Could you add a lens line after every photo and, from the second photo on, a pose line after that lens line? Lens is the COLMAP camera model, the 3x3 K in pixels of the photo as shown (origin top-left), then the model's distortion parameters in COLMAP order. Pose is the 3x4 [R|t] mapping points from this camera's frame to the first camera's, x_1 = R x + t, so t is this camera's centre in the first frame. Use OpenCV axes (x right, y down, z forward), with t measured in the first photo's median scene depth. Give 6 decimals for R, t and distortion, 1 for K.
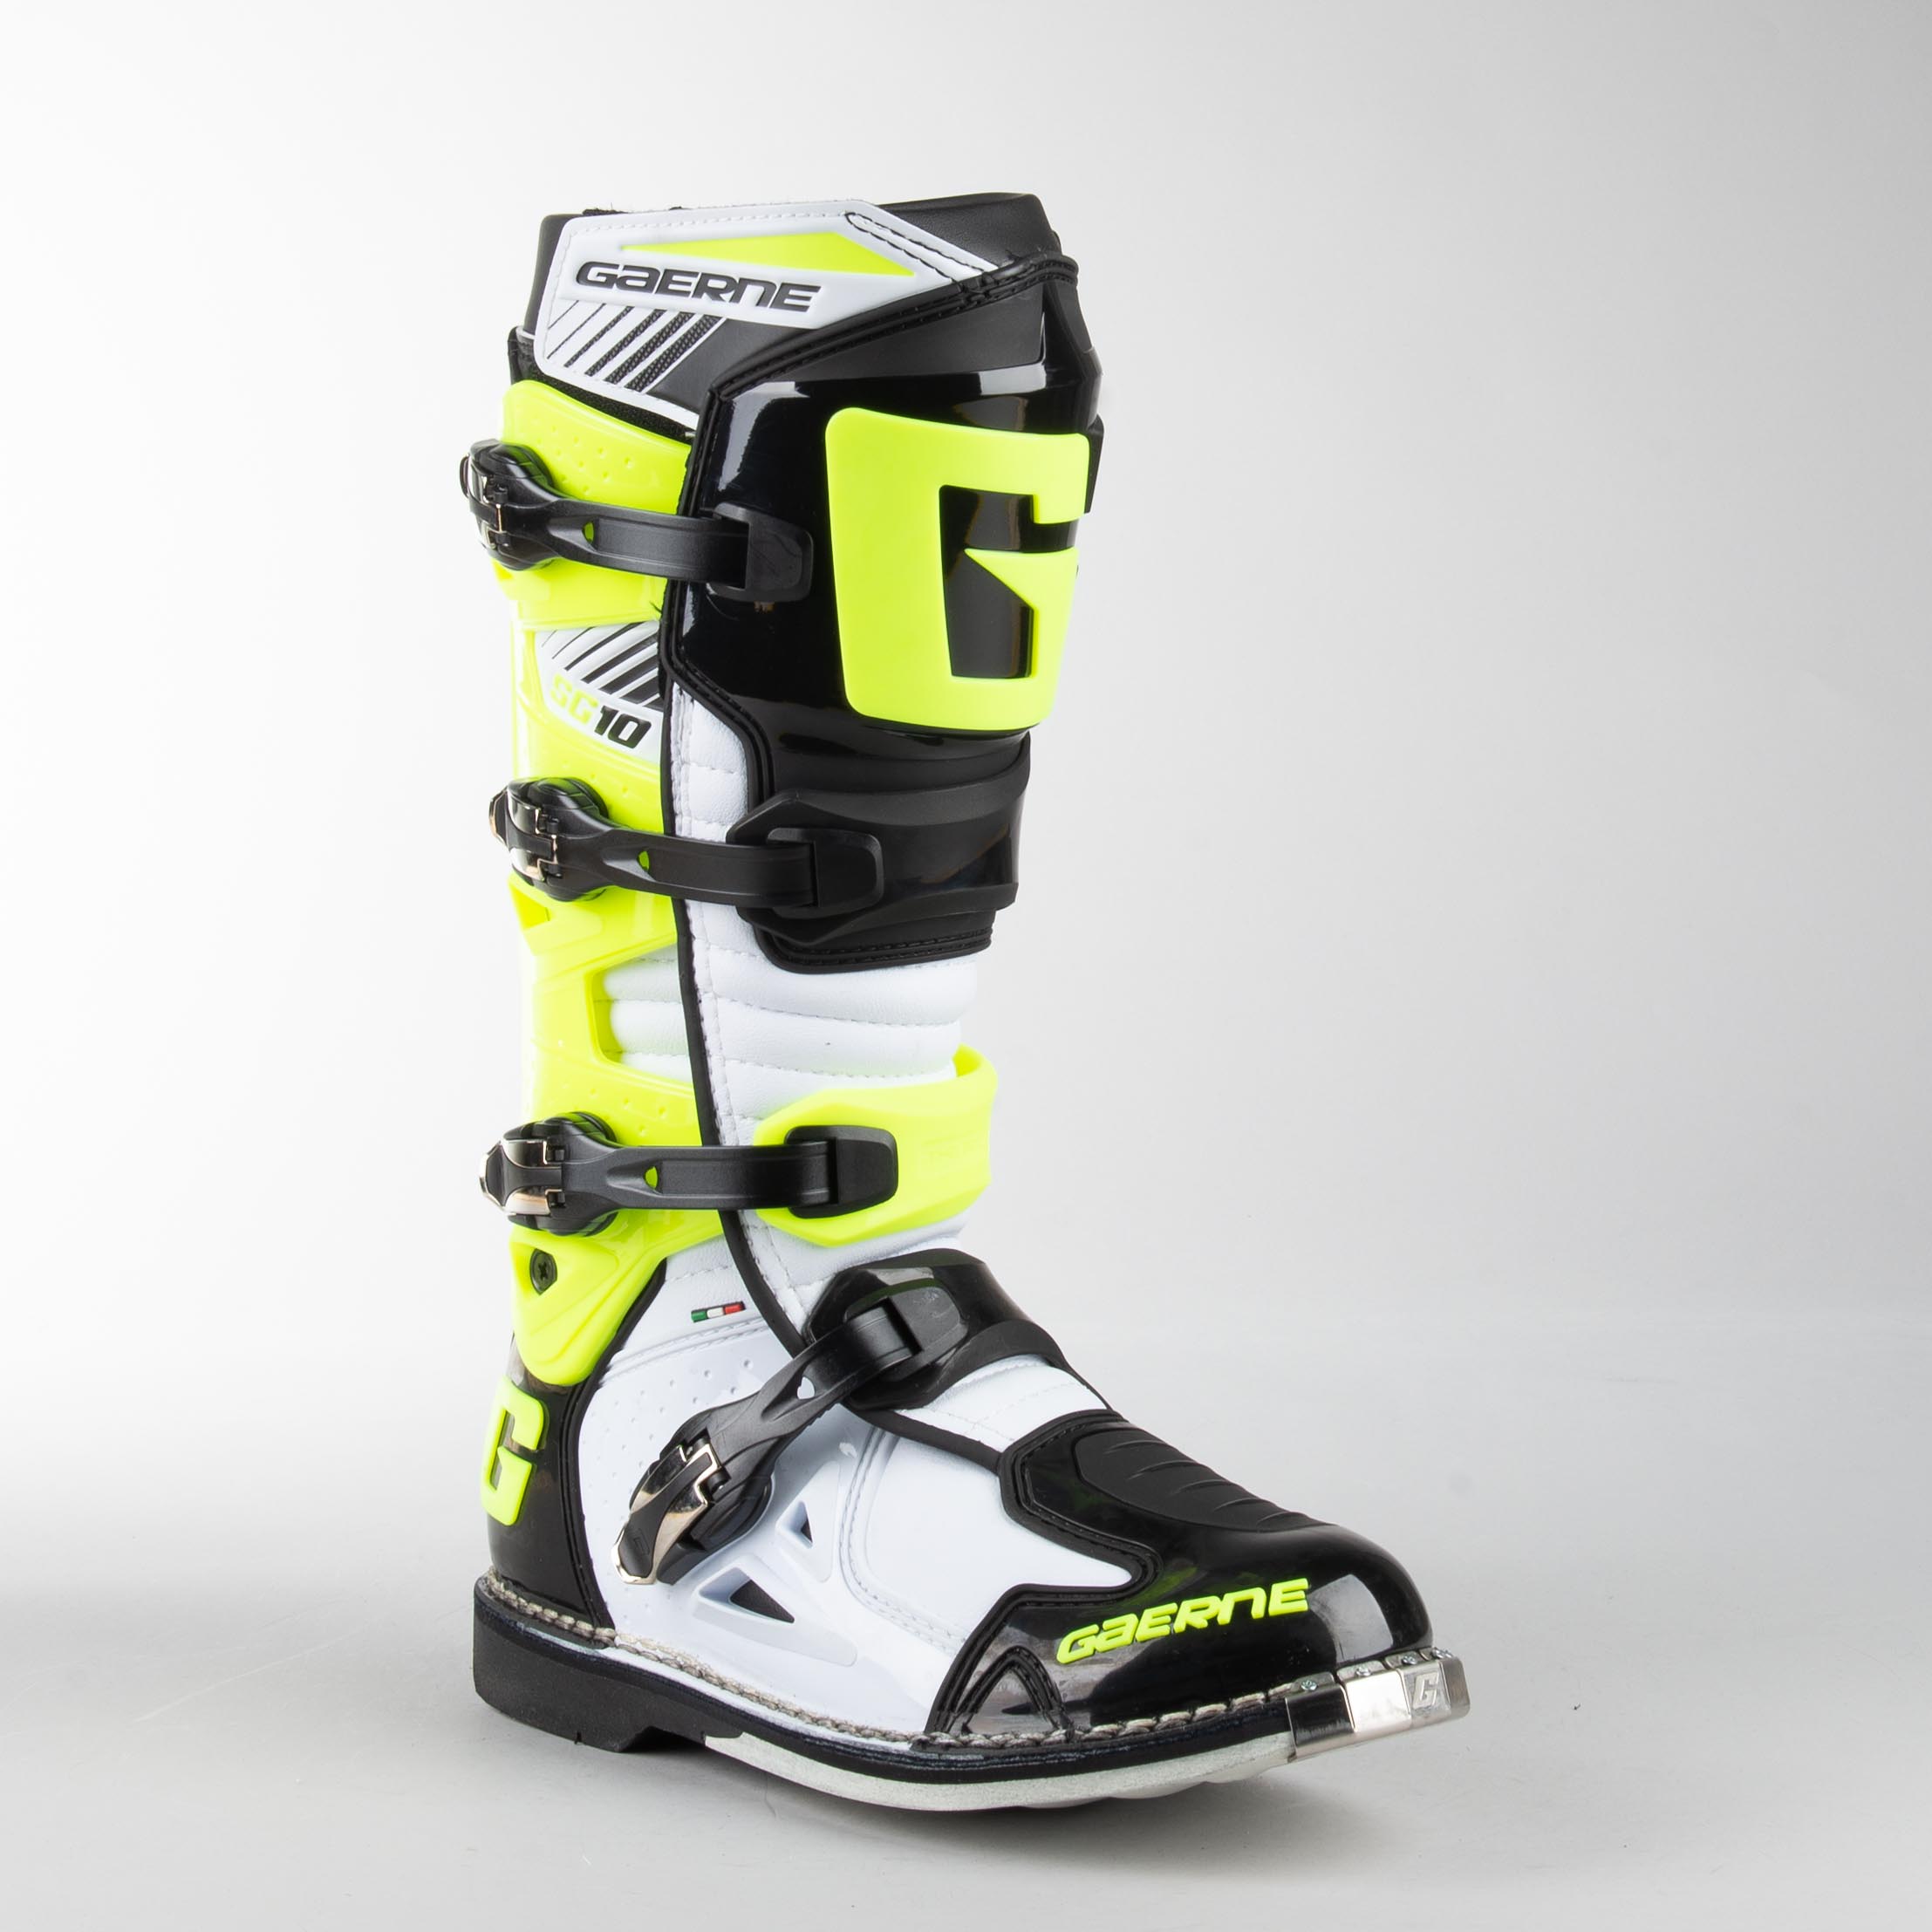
lens RADIAL K [[4875.7, 0, 966.0], [0, 4875.7, 966.0], [0, 0, 1]] dist [0.053403, 0.292603]
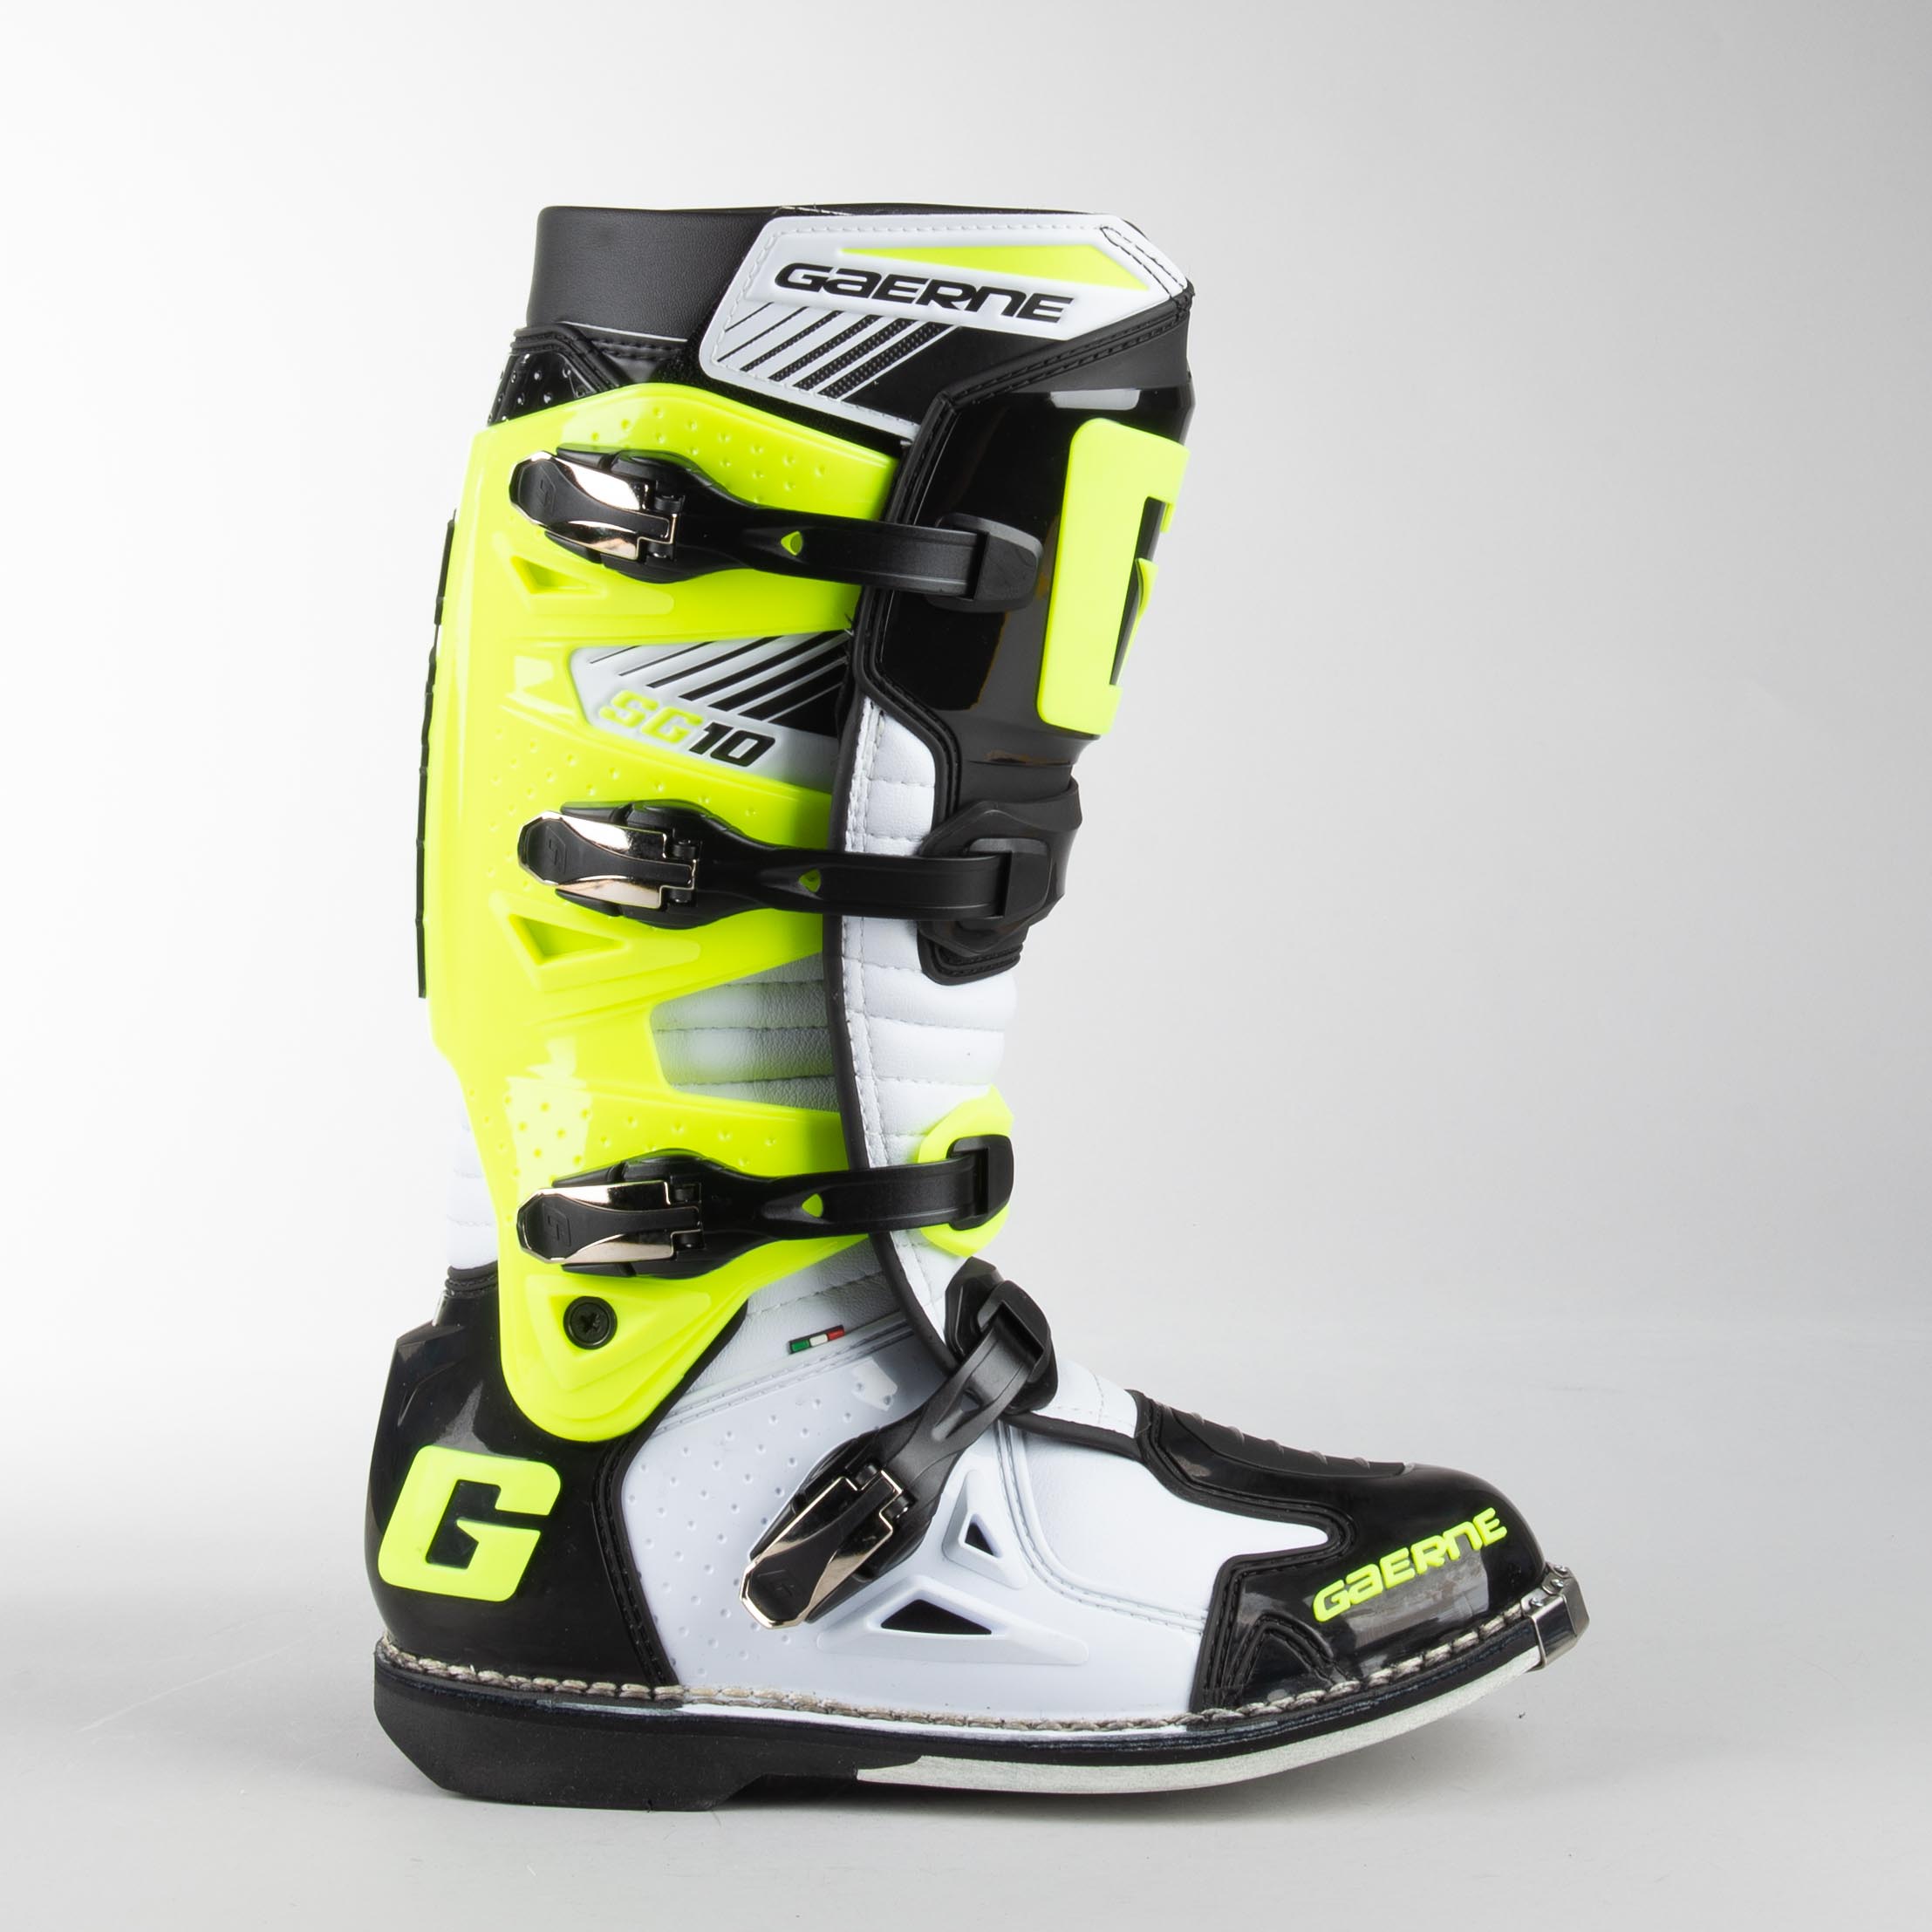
lens RADIAL K [[4875.7, 0, 966.0], [0, 4875.7, 966.0], [0, 0, 1]] dist [0.053403, 0.292603]
pose [[0.738436, -0.059613, 0.671684, -0.713553], [0.061802, 0.997875, 0.020619, -0.023147], [-0.671486, 0.026285, 0.740551, 0.265095]]
